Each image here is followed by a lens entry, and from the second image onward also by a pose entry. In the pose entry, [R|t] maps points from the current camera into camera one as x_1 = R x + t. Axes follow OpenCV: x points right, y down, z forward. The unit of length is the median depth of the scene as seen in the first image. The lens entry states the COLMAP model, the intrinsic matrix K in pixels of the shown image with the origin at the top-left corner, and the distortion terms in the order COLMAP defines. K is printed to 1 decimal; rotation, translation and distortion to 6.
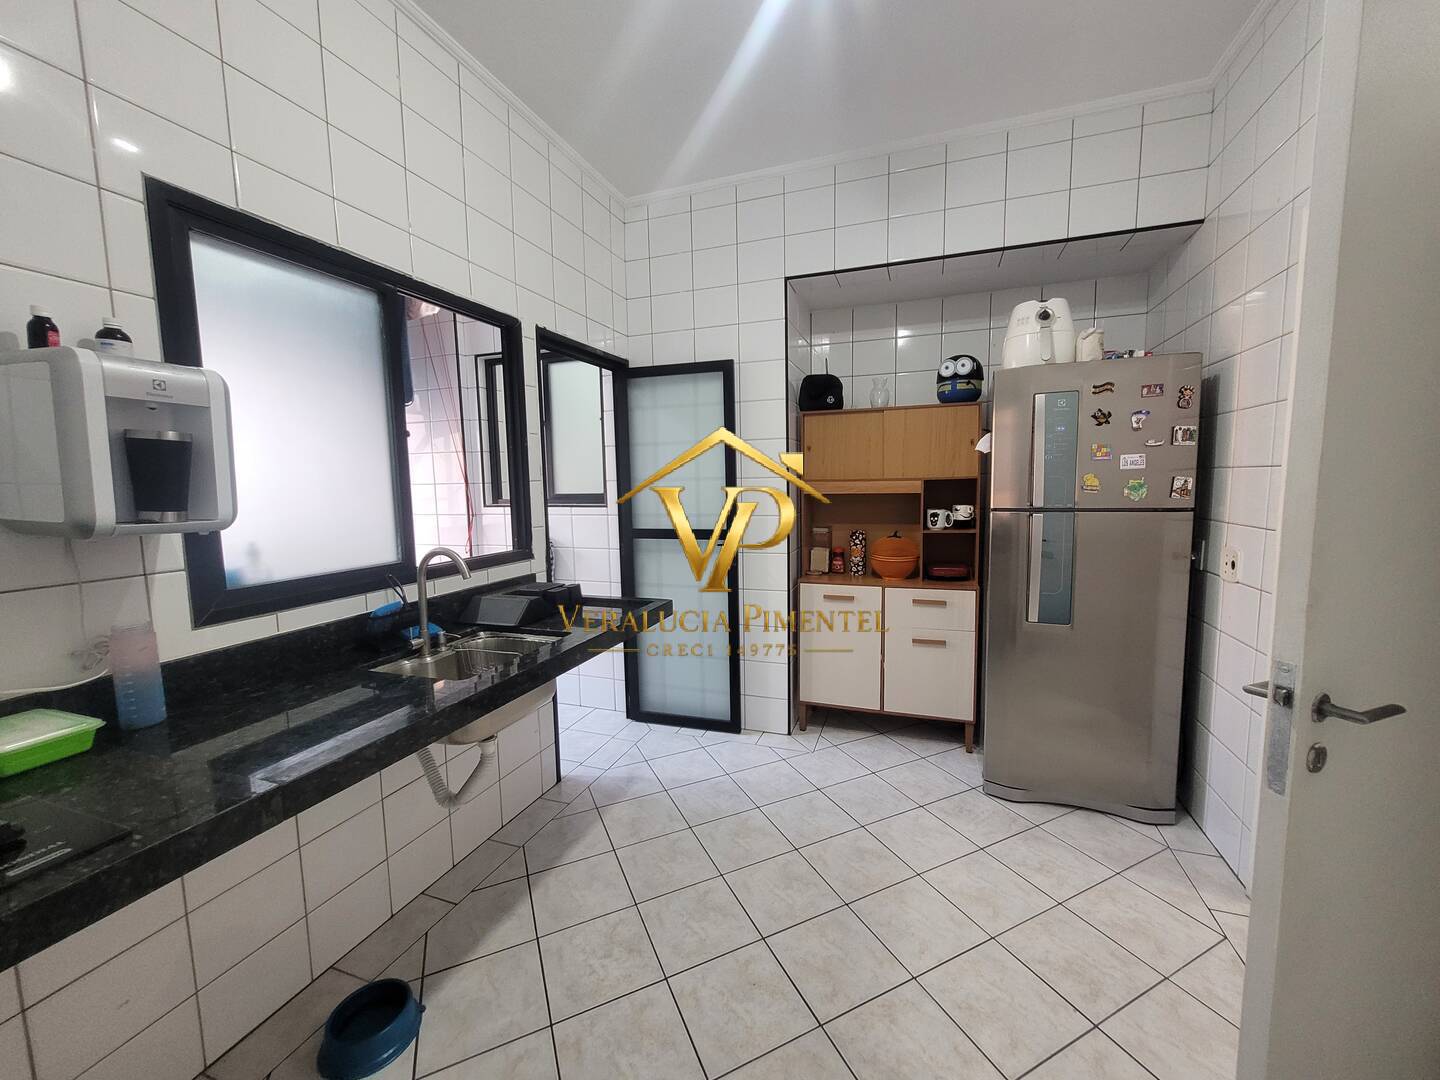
lens RADIAL K [[558.1, 0, 727.7], [0, 558.1, 540.3], [0, 0, 1]] dist [-0.002893, -0.000461]
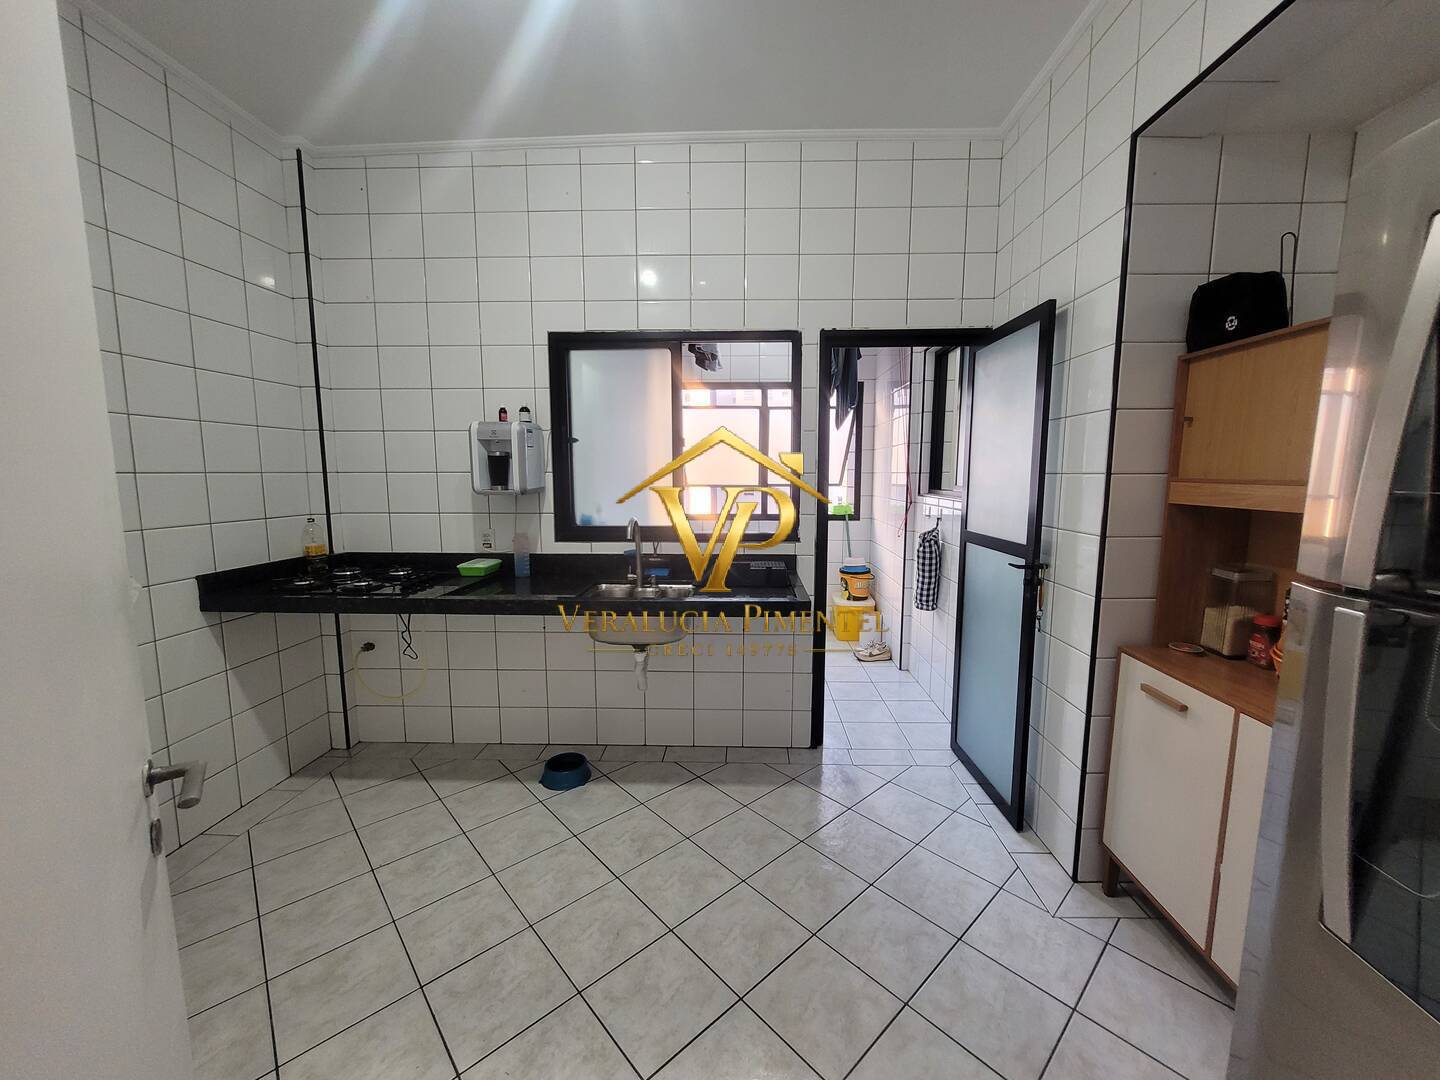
lens RADIAL K [[558.1, 0, 742.6], [0, 558.1, 540.7], [0, 0, 1]] dist [-0.002893, -0.000461]
pose [[0.314429, 0.131777, -0.940090, 0.867337], [-0.105287, 0.989049, 0.103424, -0.095399], [0.943424, 0.066460, 0.324861, 0.670207]]
